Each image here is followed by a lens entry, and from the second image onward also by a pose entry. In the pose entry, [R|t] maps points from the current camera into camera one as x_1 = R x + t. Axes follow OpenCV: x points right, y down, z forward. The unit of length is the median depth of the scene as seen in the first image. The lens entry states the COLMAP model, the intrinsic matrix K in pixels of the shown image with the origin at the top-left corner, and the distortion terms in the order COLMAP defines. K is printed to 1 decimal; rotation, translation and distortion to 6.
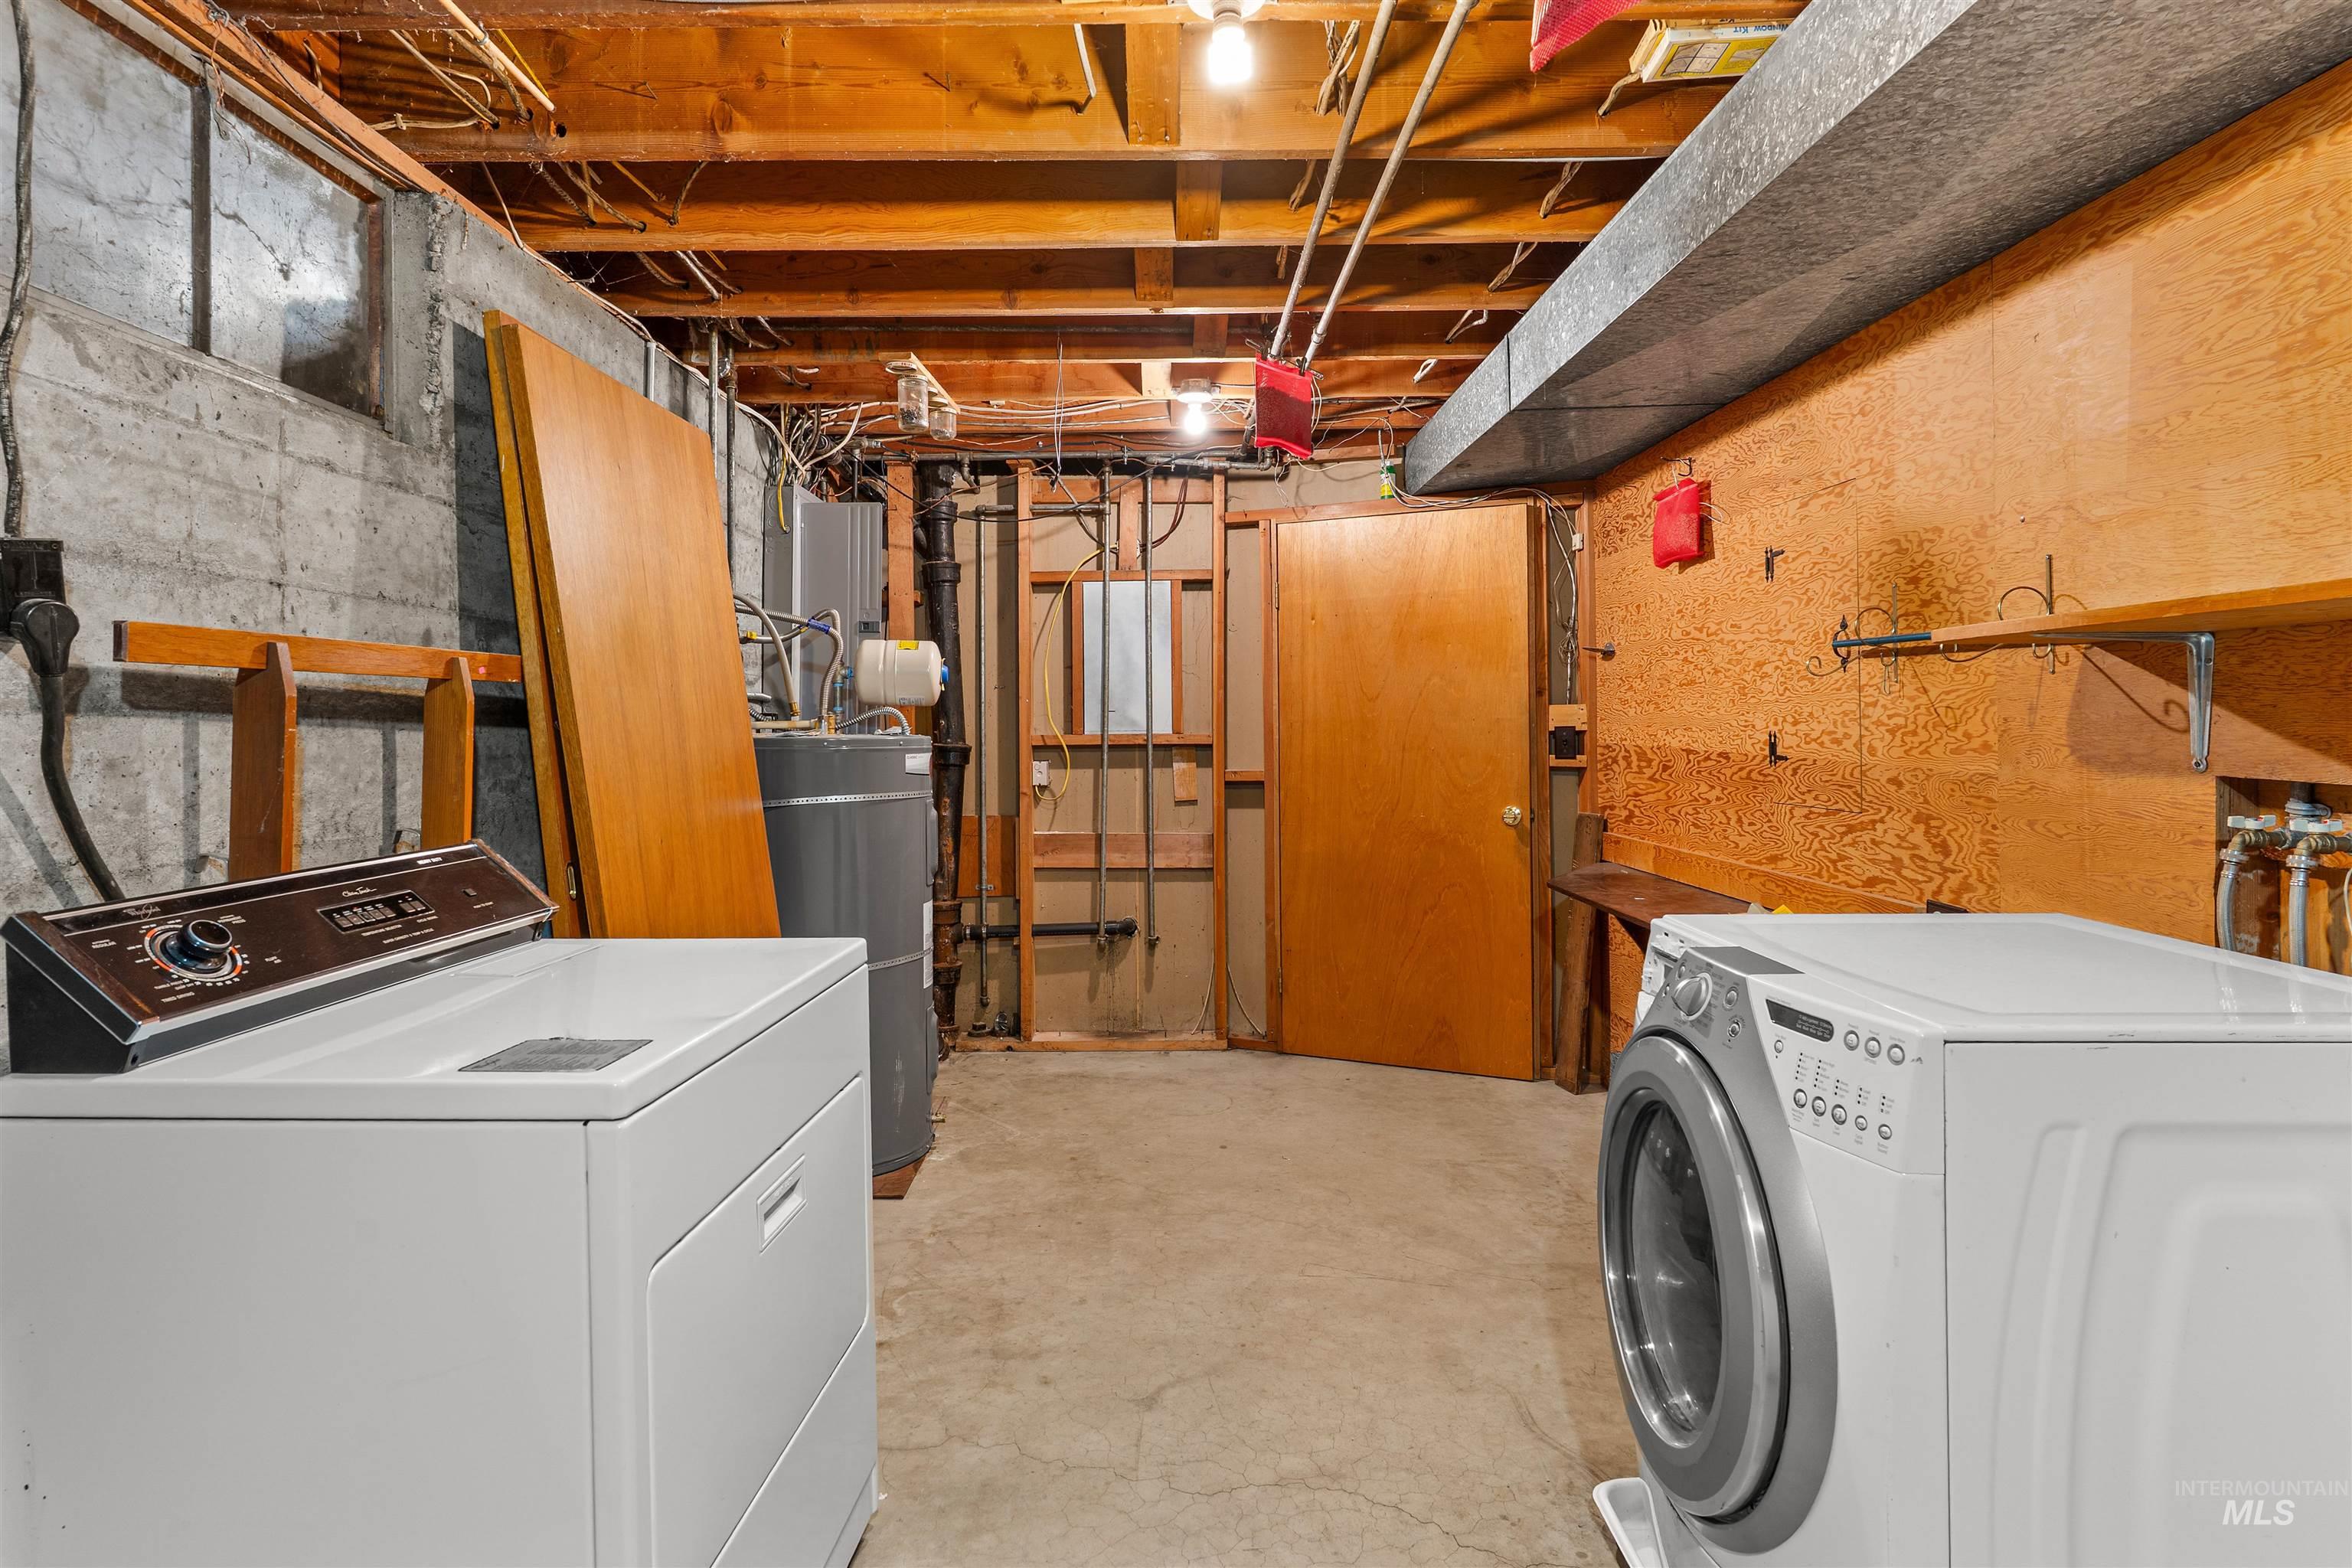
lens RADIAL K [[1164.2, 0, 1177.4], [0, 1164.2, 722.5], [0, 0, 1]] dist [-0.000074, 0.000045]
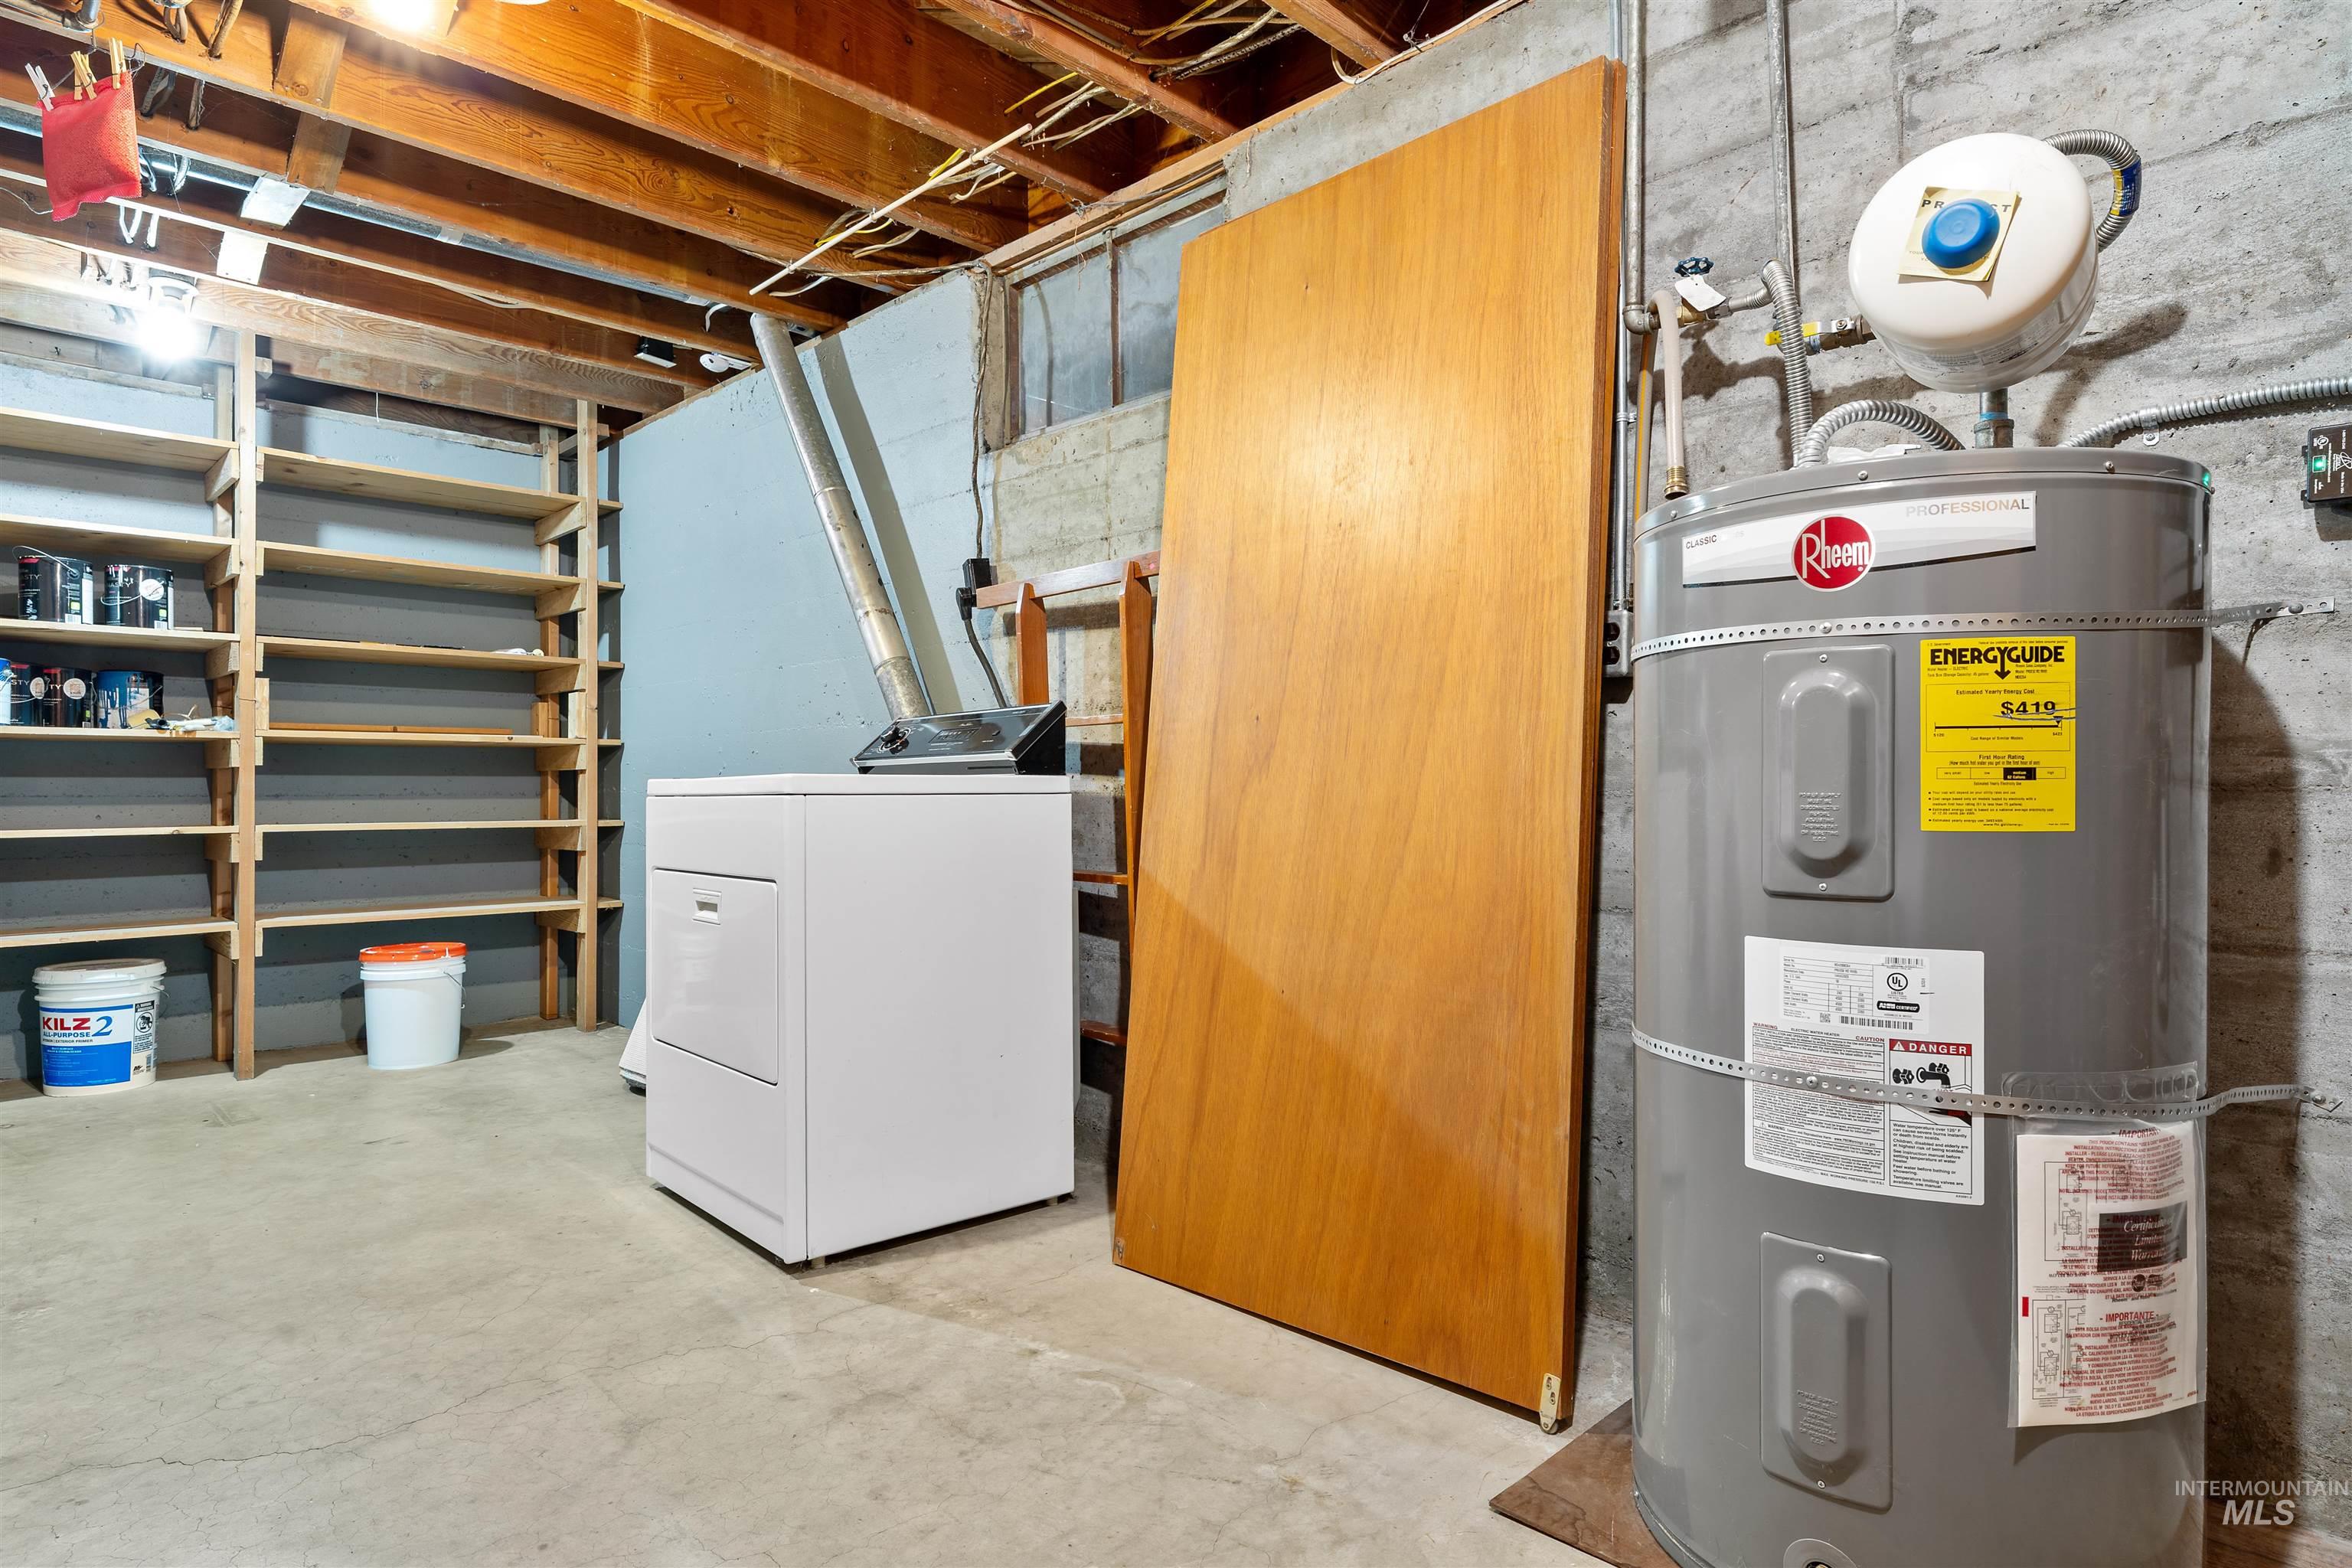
lens RADIAL K [[1307.0, 0, 1176.0], [0, 1307.0, 784.0], [0, 0, 1]] dist [-0.003955, 0.001472]
pose [[-0.715546, 0.010613, -0.698485, 0.292673], [0.014331, 0.999897, 0.000512, 0.159480], [0.698419, -0.009644, -0.715624, 1.750585]]
